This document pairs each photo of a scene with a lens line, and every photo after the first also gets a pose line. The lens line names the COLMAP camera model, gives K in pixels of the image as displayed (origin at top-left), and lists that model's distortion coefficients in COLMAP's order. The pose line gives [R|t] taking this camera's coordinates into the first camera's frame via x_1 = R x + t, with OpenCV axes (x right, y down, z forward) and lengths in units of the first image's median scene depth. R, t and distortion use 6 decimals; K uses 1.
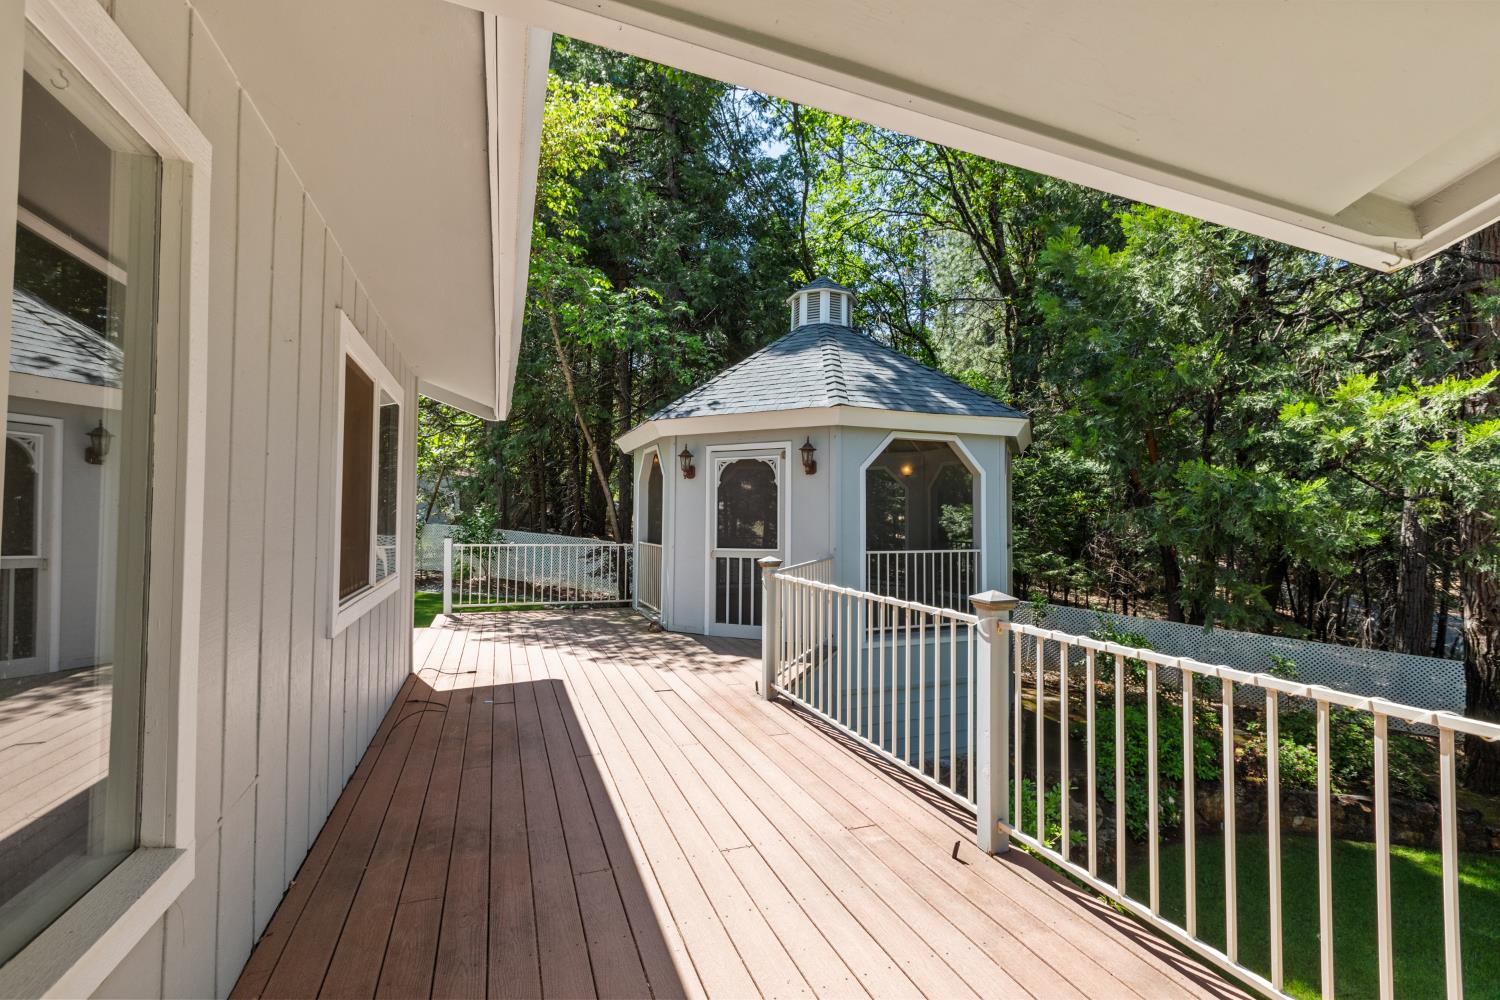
lens RADIAL K [[666.0, 0, 747.8], [0, 666.0, 493.9], [0, 0, 1]] dist [0.000731, 0.000247]
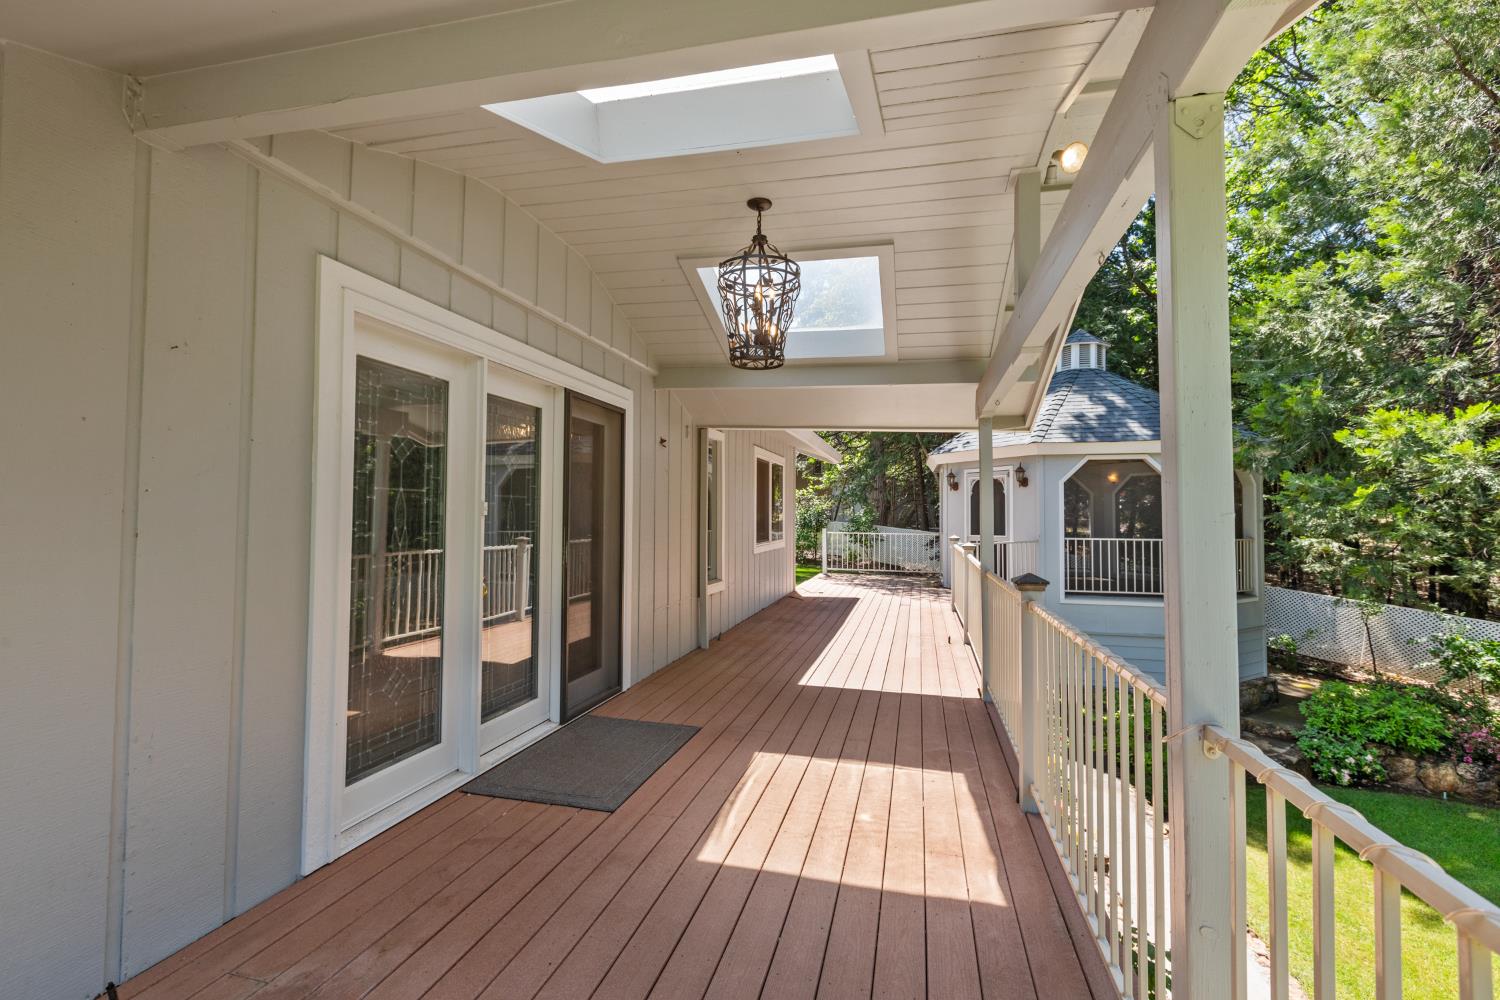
lens RADIAL K [[666.0, 0, 752.8], [0, 666.0, 496.6], [0, 0, 1]] dist [0.000731, 0.000247]
pose [[0.823702, -0.018047, -0.566736, 0.433486], [0.019969, 0.999797, -0.002815, -0.014439], [0.566672, -0.008999, 0.823895, -0.593389]]
